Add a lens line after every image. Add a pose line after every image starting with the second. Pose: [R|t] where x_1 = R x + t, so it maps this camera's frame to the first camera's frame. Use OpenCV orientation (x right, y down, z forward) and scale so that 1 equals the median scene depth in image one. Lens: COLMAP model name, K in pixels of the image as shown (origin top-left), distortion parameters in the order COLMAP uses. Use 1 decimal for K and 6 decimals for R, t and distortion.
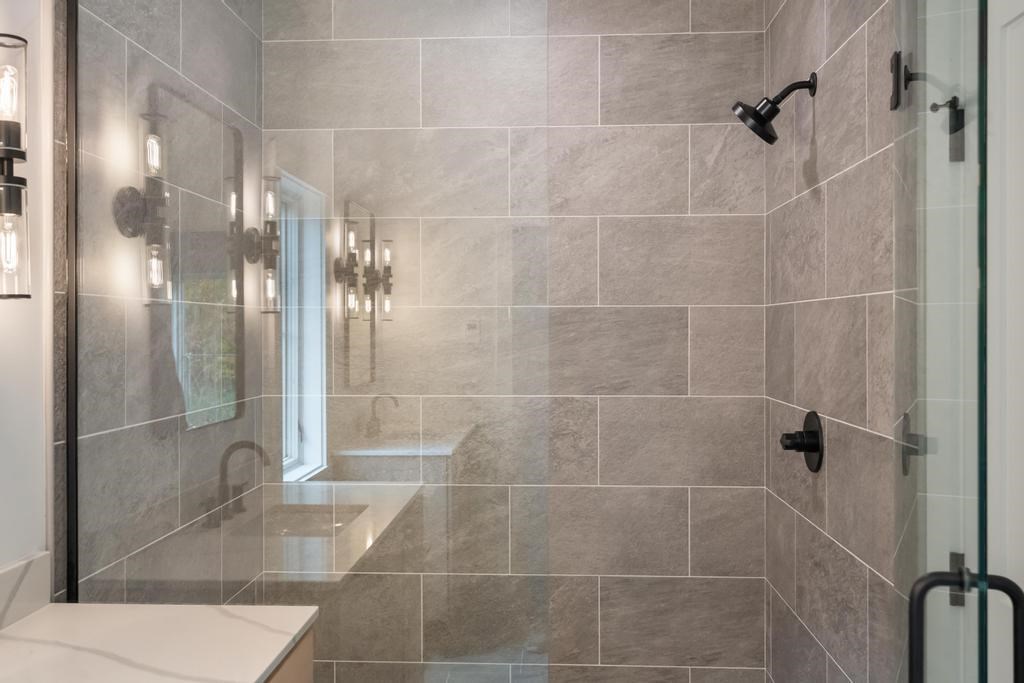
lens RADIAL K [[901.4, 0, 510.5], [0, 901.4, 335.6], [0, 0, 1]] dist [0.017118, 0.002059]
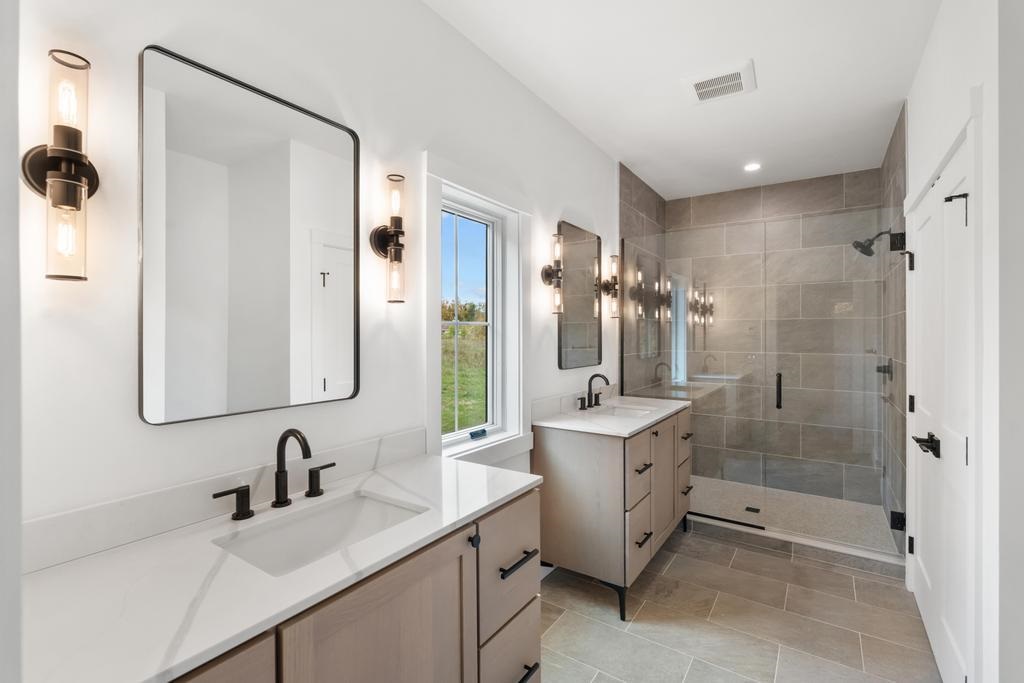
lens RADIAL K [[448.7, 0, 510.3], [0, 448.7, 330.0], [0, 0, 1]] dist [-0.003756, -0.000616]
pose [[0.850213, 0.000467, -0.526439, 0.065115], [-0.008632, 0.999878, -0.013054, 0.023474], [0.526369, 0.015643, 0.850113, -0.521096]]
